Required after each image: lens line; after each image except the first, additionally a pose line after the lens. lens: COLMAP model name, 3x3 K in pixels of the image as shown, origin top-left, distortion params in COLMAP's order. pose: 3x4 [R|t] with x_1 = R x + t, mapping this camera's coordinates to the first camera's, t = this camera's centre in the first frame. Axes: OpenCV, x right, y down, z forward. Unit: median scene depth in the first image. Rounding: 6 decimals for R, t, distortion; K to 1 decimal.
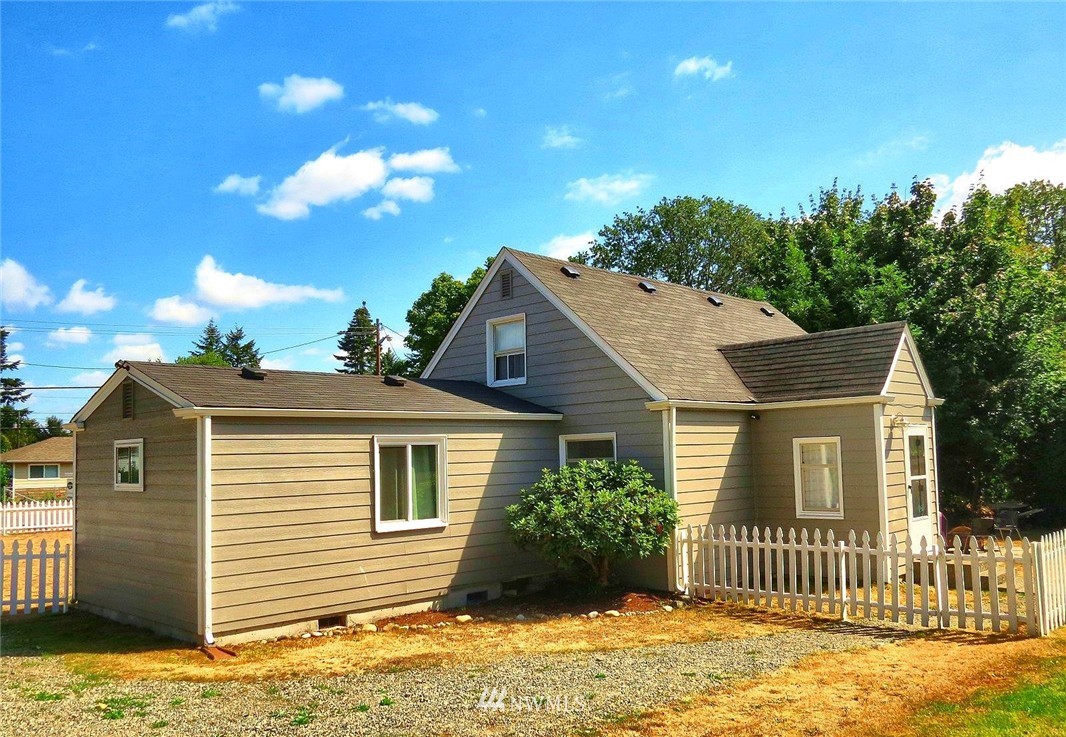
lens RADIAL K [[859.9, 0, 533.4], [0, 859.9, 397.2], [0, 0, 1]] dist [-0.031574, -0.002739]
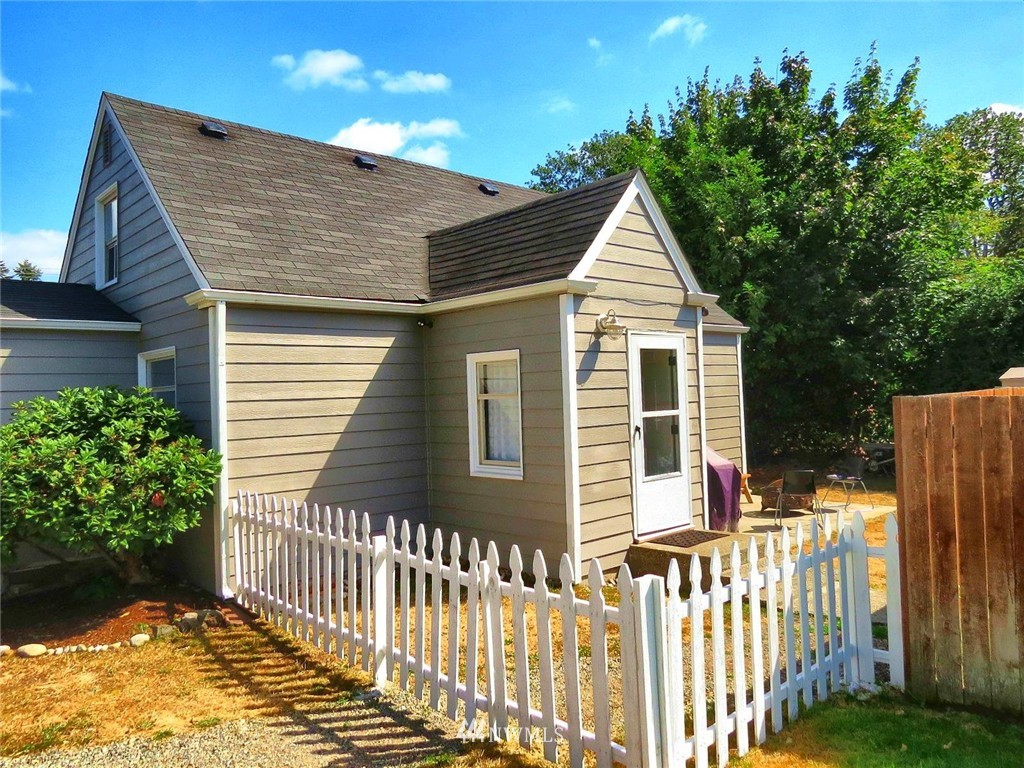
lens RADIAL K [[738.4, 0, 517.4], [0, 738.4, 384.5], [0, 0, 1]] dist [-0.019334, 0.002463]
pose [[0.998986, -0.007176, -0.044446, 0.244065], [0.009685, 0.998355, 0.056513, 0.026163], [0.043968, -0.056886, 0.997412, 0.290962]]
